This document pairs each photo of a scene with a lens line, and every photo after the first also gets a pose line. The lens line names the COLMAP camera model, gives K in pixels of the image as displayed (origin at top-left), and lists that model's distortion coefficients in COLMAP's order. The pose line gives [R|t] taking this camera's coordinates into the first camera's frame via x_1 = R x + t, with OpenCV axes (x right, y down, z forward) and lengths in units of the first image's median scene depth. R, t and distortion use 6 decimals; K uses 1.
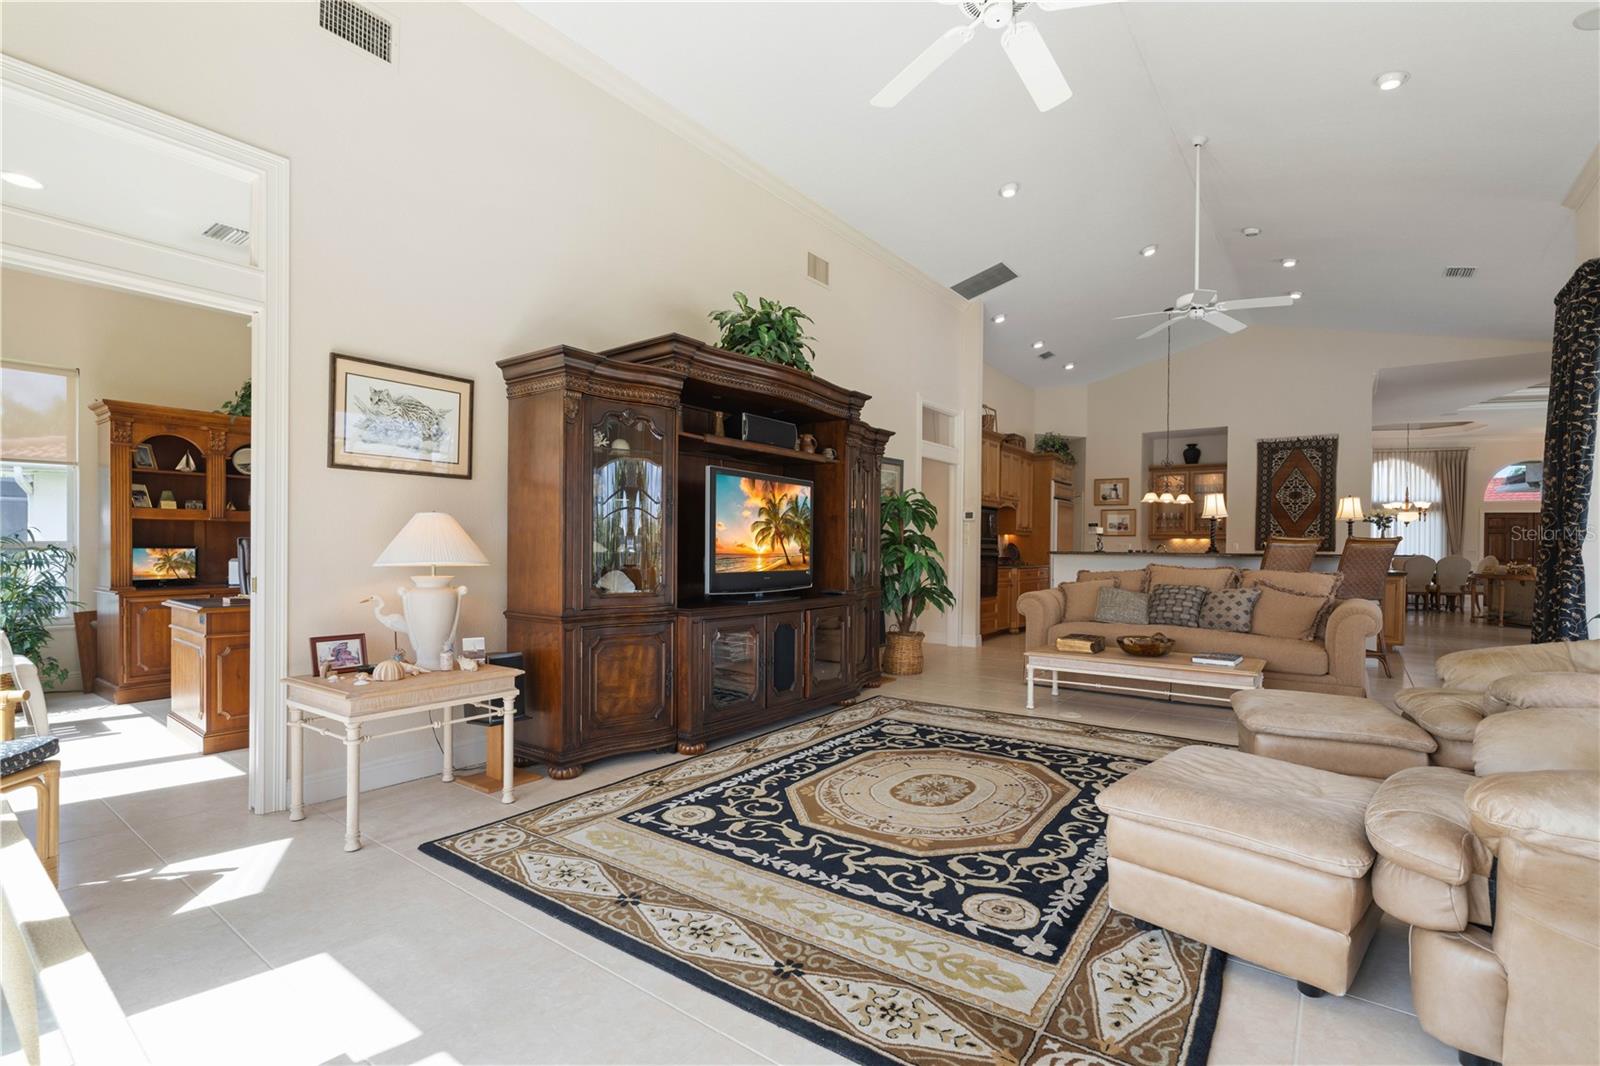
lens RADIAL K [[722.1, 0, 813.6], [0, 722.1, 554.1], [0, 0, 1]] dist [-0.008684, 0.003040]
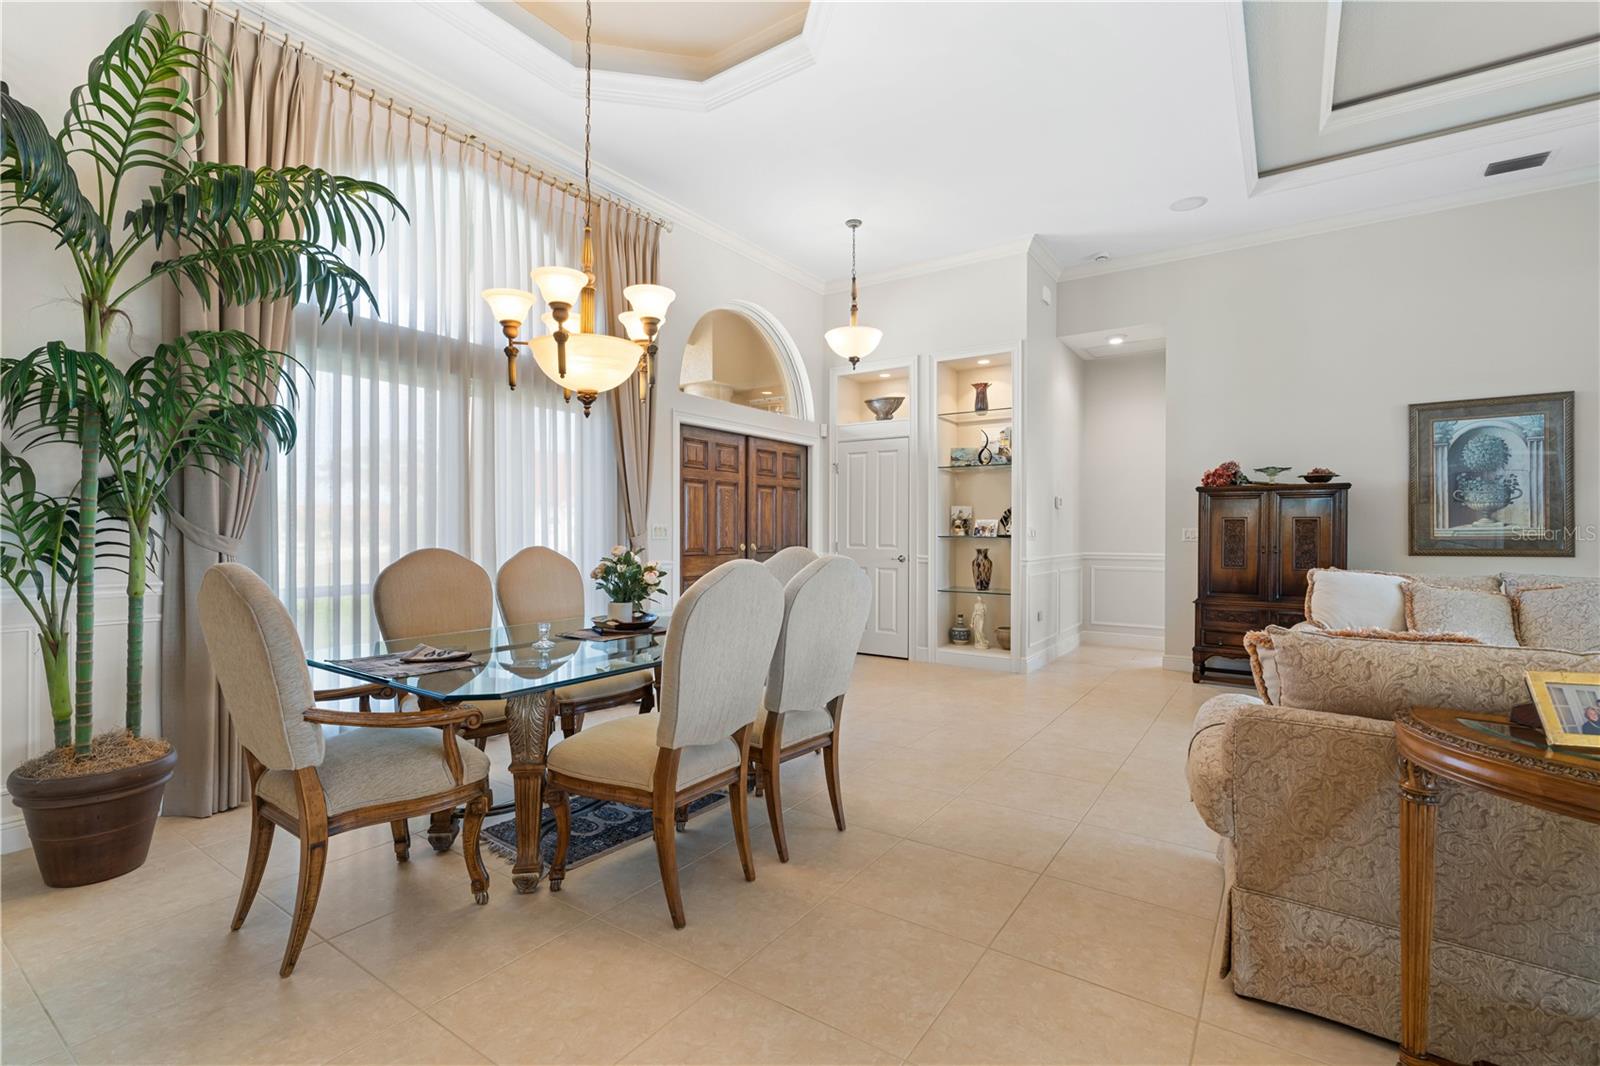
lens RADIAL K [[722.1, 0, 804.0], [0, 722.1, 530.1], [0, 0, 1]] dist [-0.008684, 0.003040]
pose [[0.324596, -0.010654, 0.945793, 2.650565], [0.009561, 0.999922, 0.007982, -0.024620], [-0.945804, 0.006452, 0.324673, 3.572800]]
